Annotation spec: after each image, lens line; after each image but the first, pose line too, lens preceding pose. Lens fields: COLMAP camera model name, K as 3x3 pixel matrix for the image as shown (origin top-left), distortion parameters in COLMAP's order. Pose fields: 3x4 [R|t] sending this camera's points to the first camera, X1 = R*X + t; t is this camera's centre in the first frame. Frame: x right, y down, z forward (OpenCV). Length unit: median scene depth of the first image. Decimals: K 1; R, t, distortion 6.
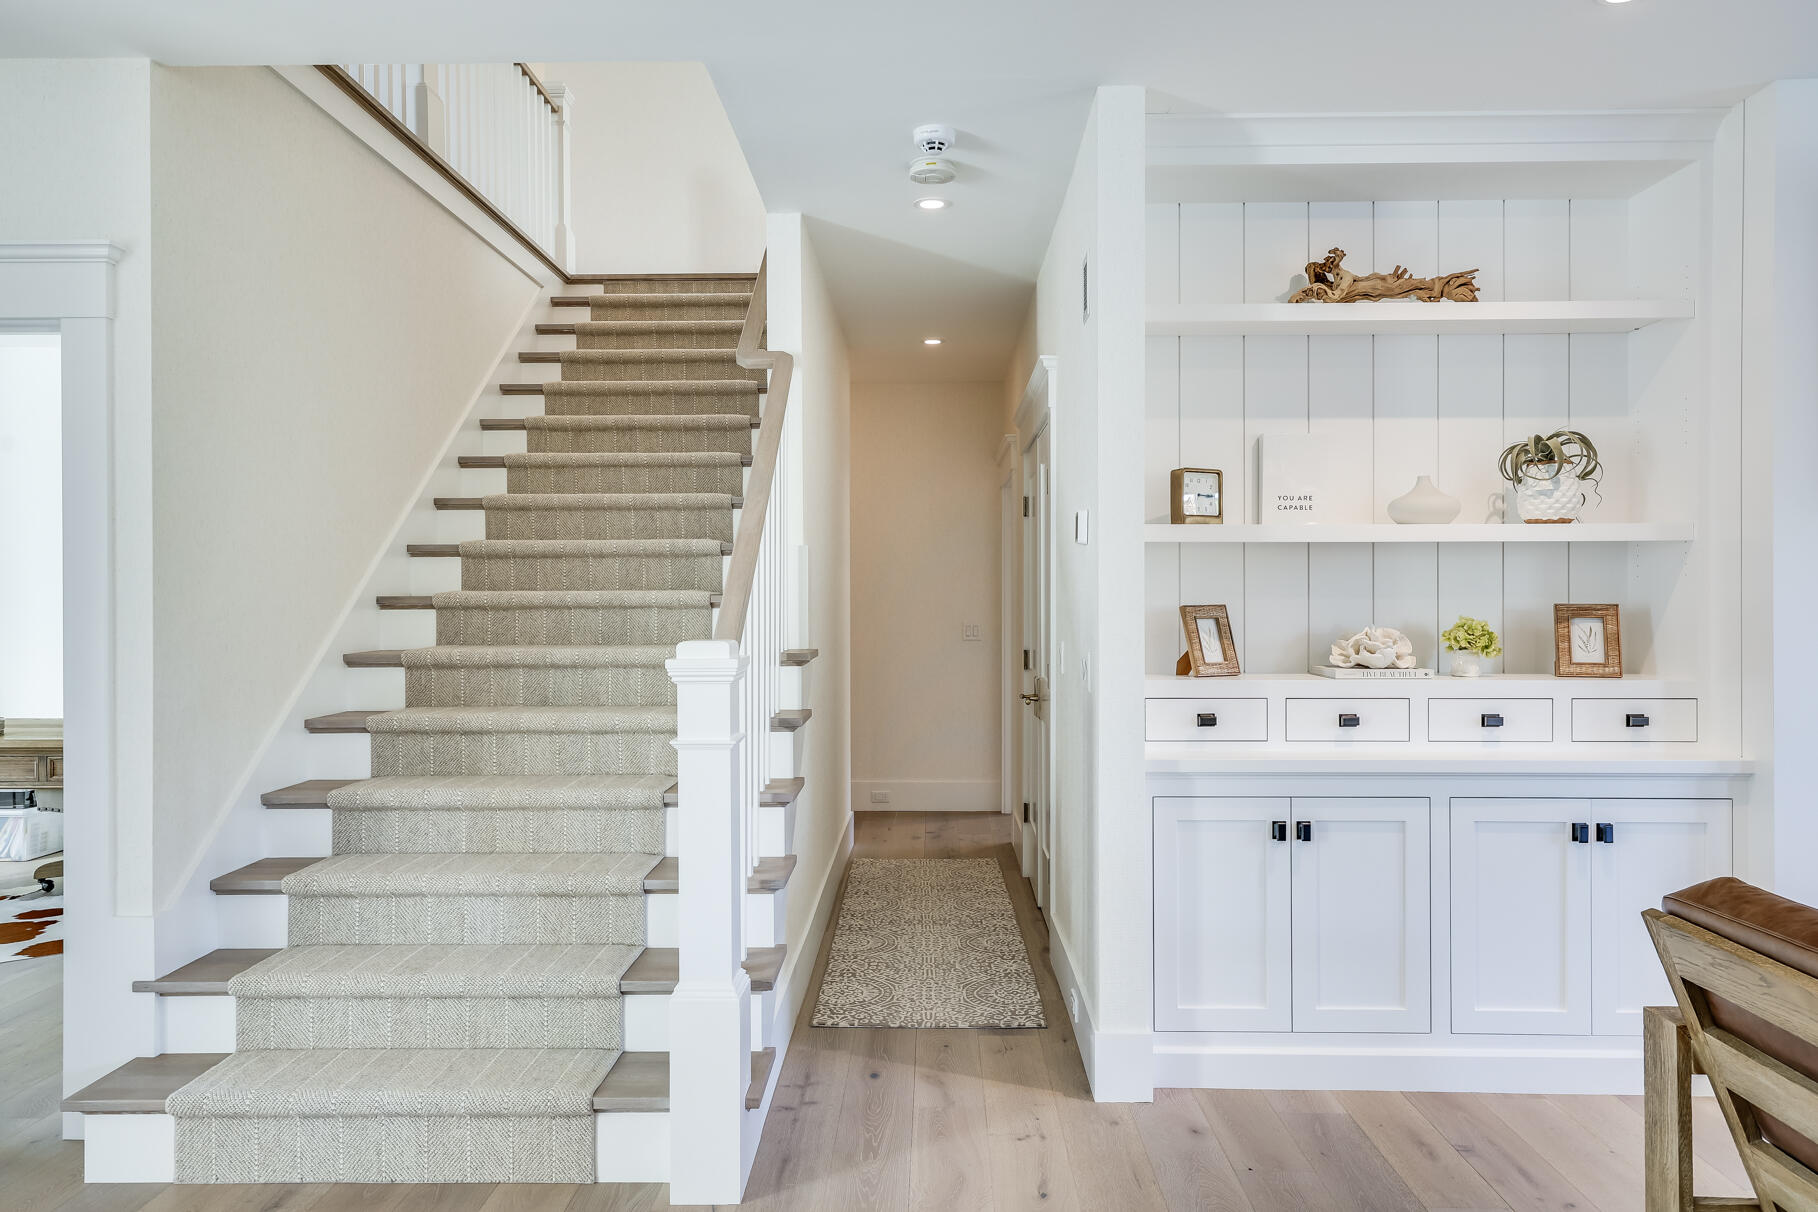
lens RADIAL K [[1299.3, 0, 905.2], [0, 1299.3, 600.5], [0, 0, 1]] dist [0.017282, 0.006183]
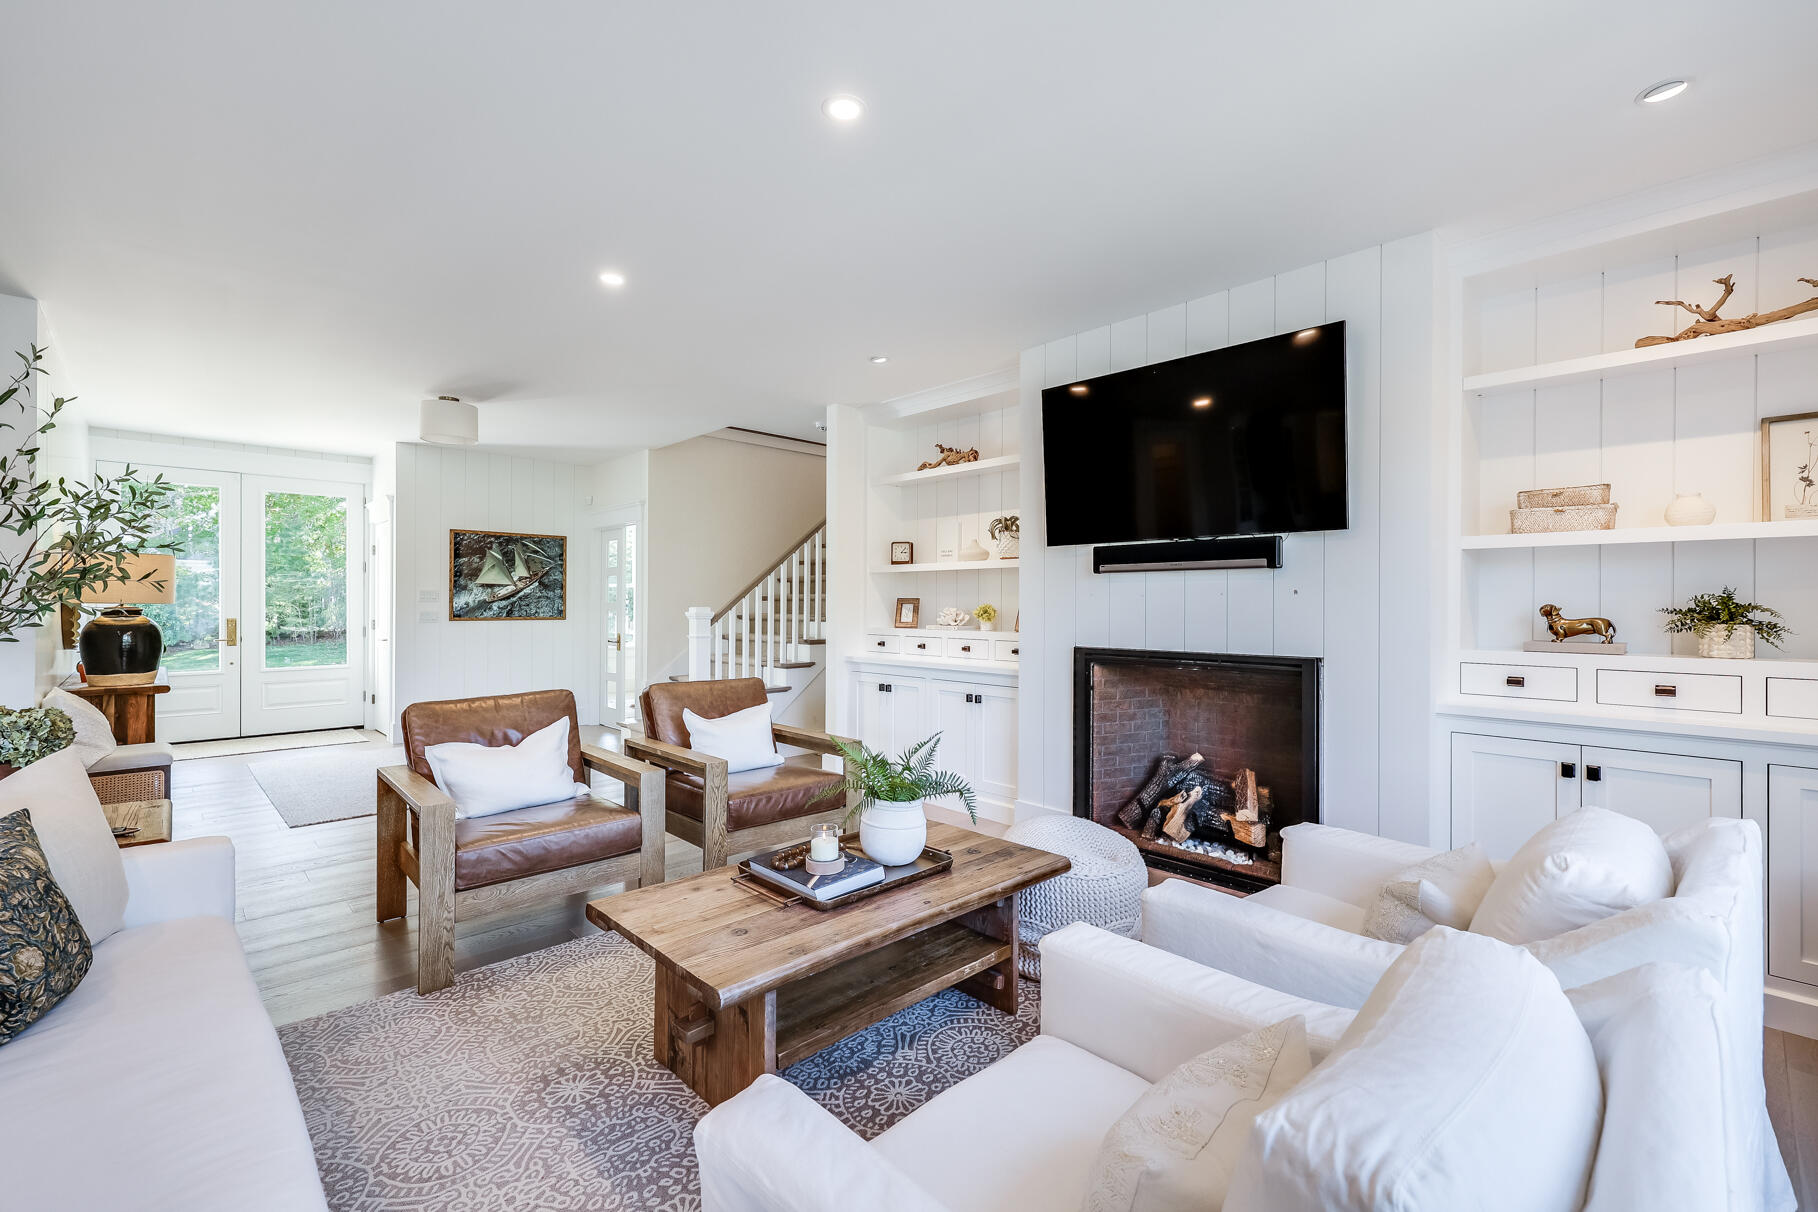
lens RADIAL K [[779.0, 0, 915.4], [0, 779.0, 605.0], [0, 0, 1]] dist [0.007413, 0.000457]
pose [[0.718337, 0.001624, -0.695694, 1.239378], [0.006508, 0.999938, 0.009054, 0.003649], [0.695665, -0.011031, 0.718282, -0.031456]]
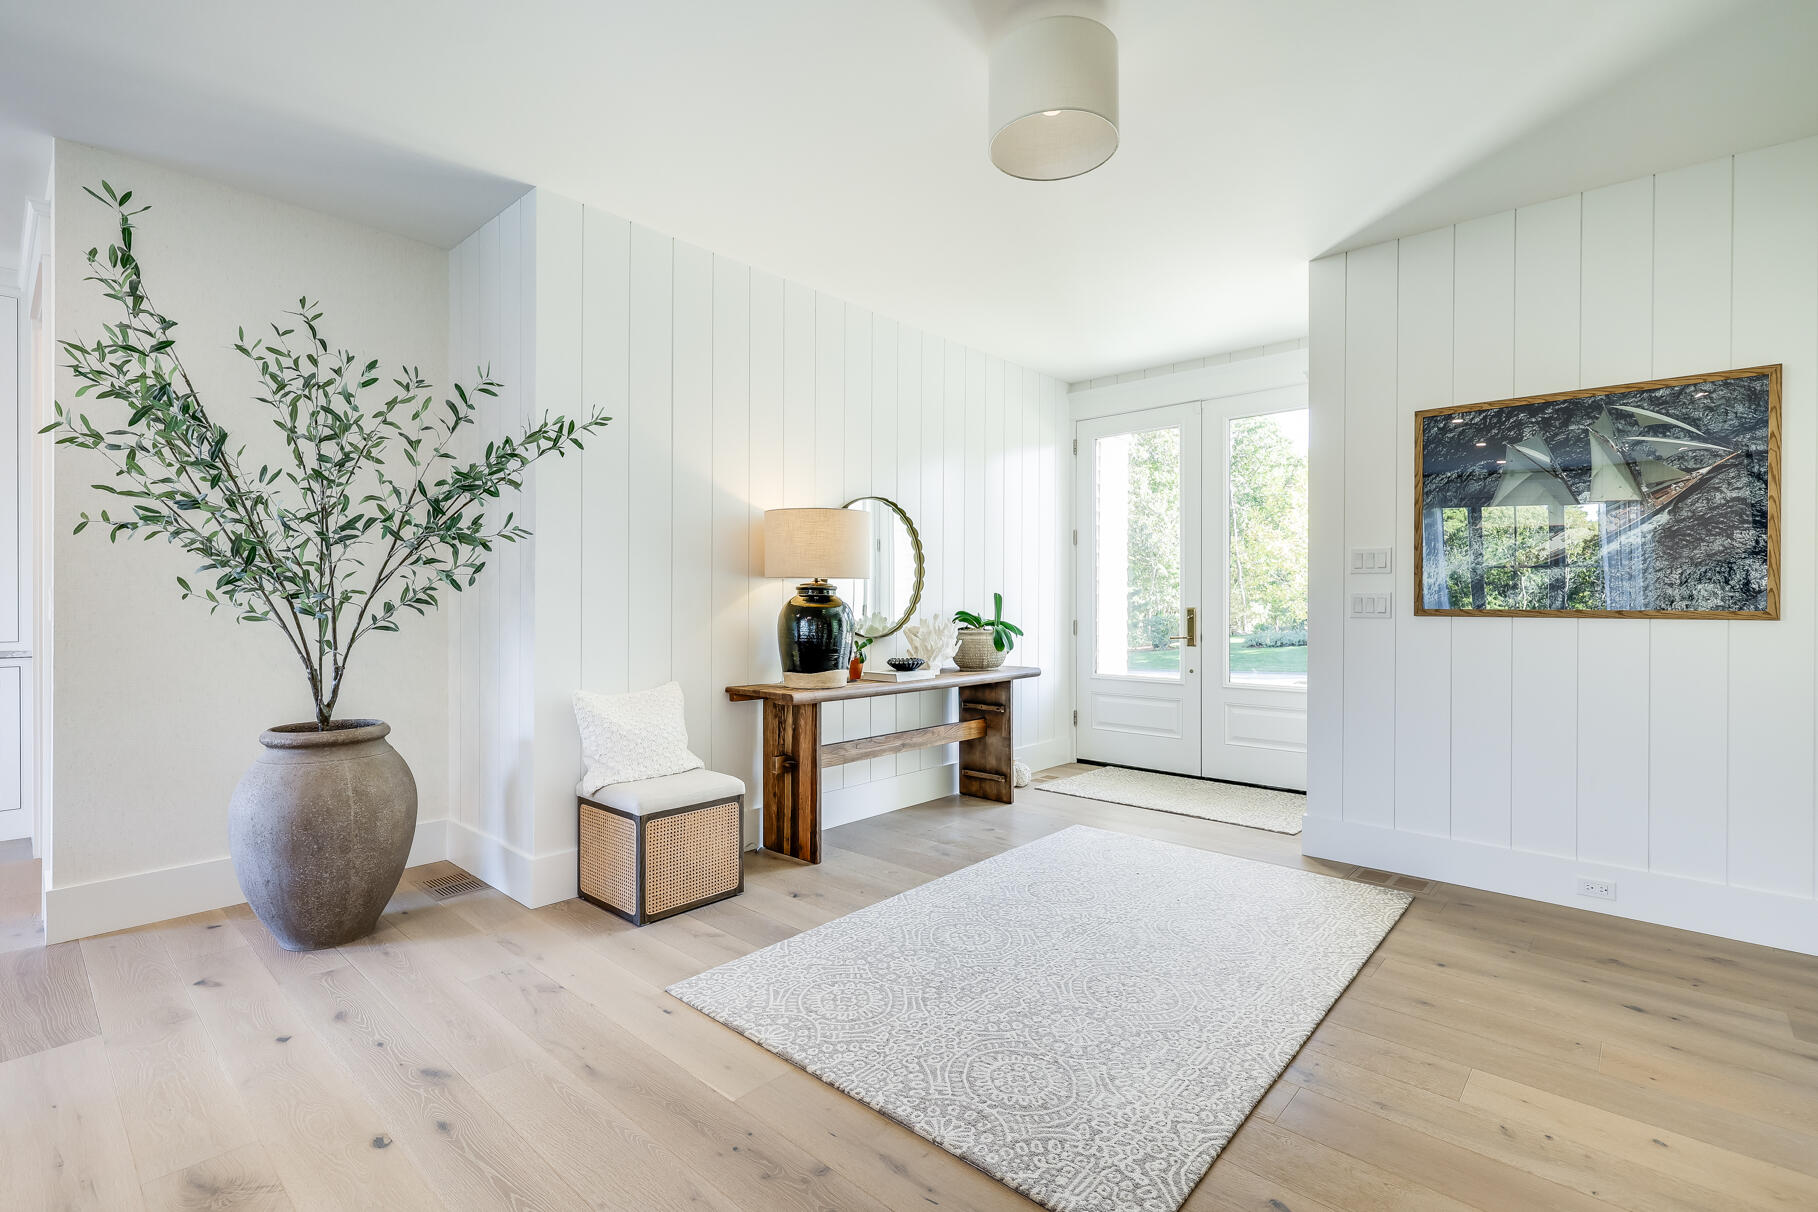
lens RADIAL K [[830.0, 0, 908.4], [0, 830.0, 605.2], [0, 0, 1]] dist [-0.001638, 0.000948]
pose [[-0.652126, 0.000420, -0.758111, 0.202420], [0.007067, 0.999960, -0.005525, 0.039794], [0.758078, -0.008960, -0.652103, 0.683285]]
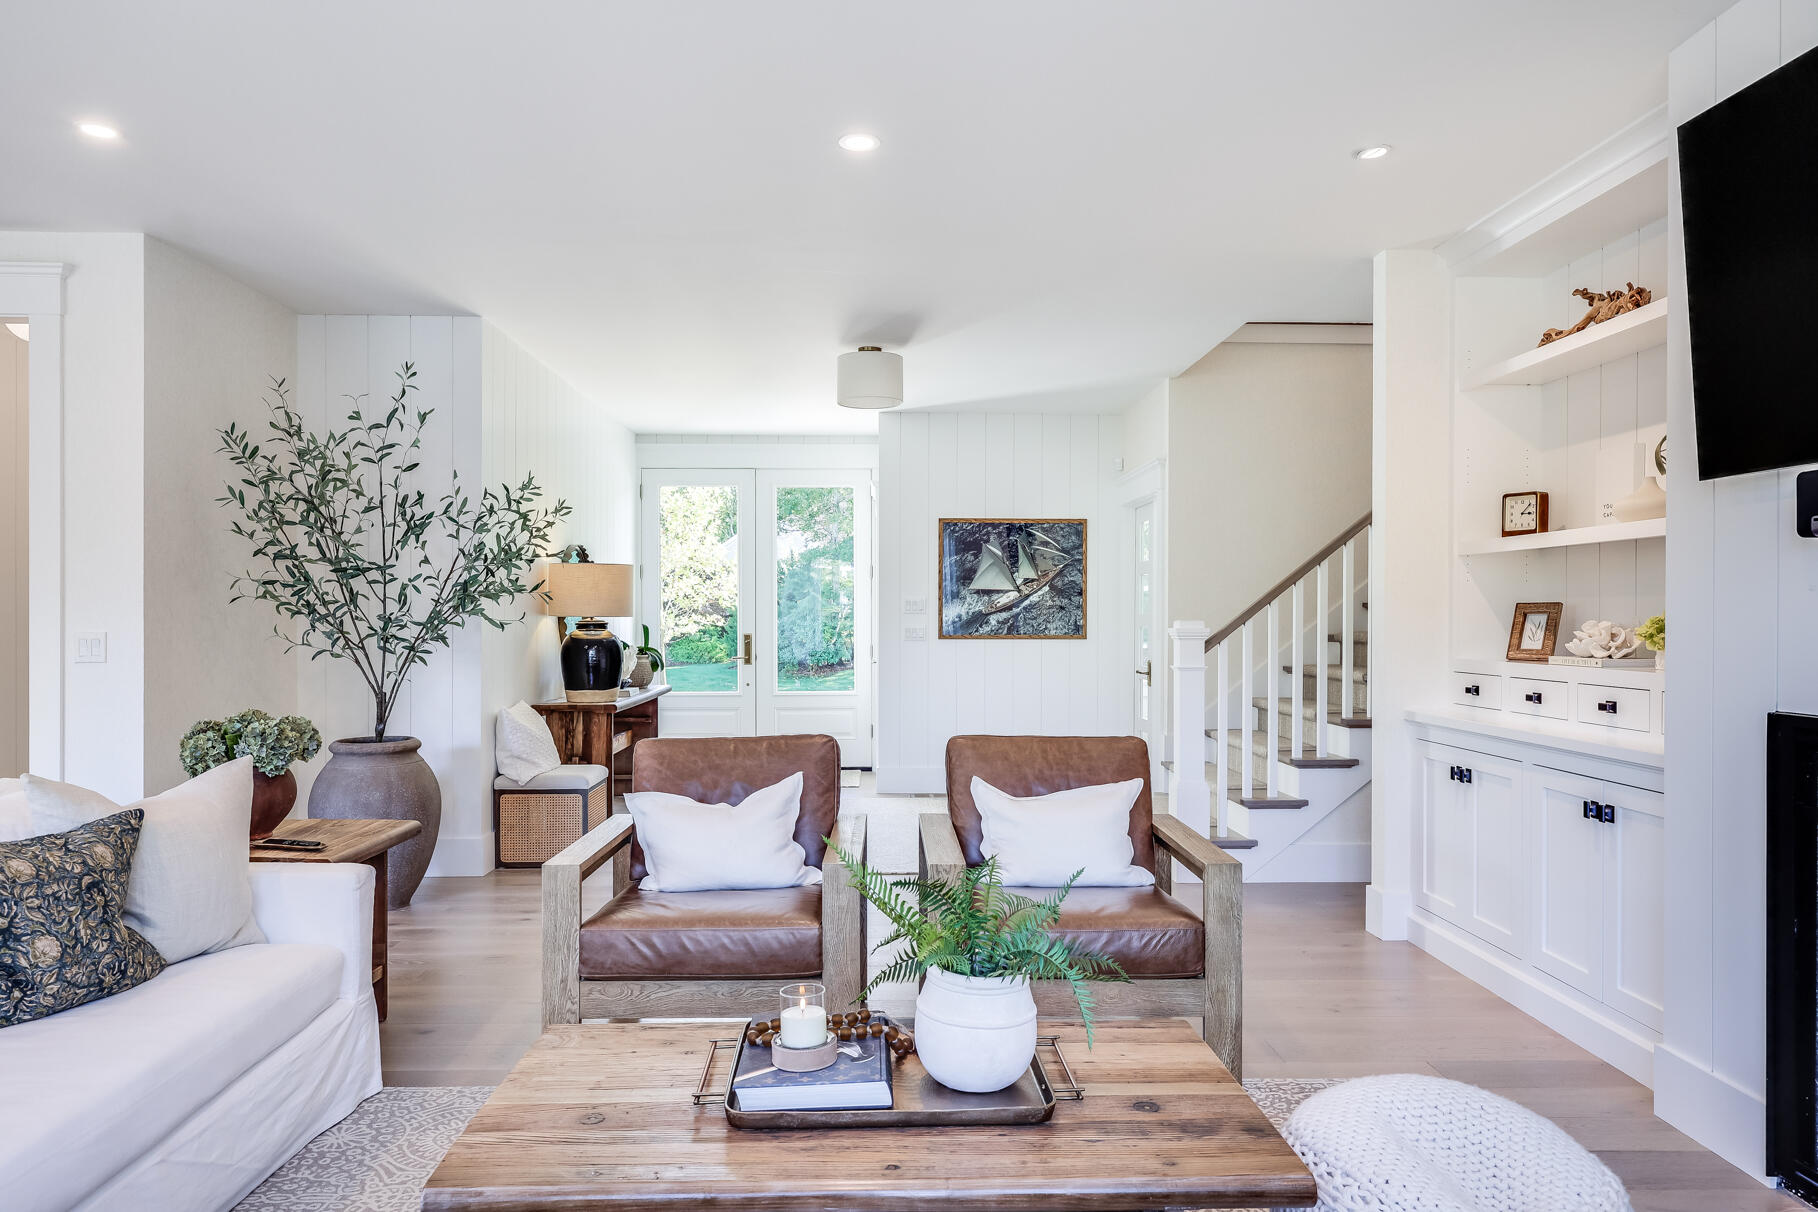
lens RADIAL K [[1201.1, 0, 913.9], [0, 1201.1, 621.0], [0, 0, 1]] dist [0.009606, -0.002097]
pose [[0.065708, 0.002572, -0.997836, 1.314664], [0.012179, 0.999920, 0.003379, 0.010231], [0.997765, -0.012375, 0.065671, 0.336278]]
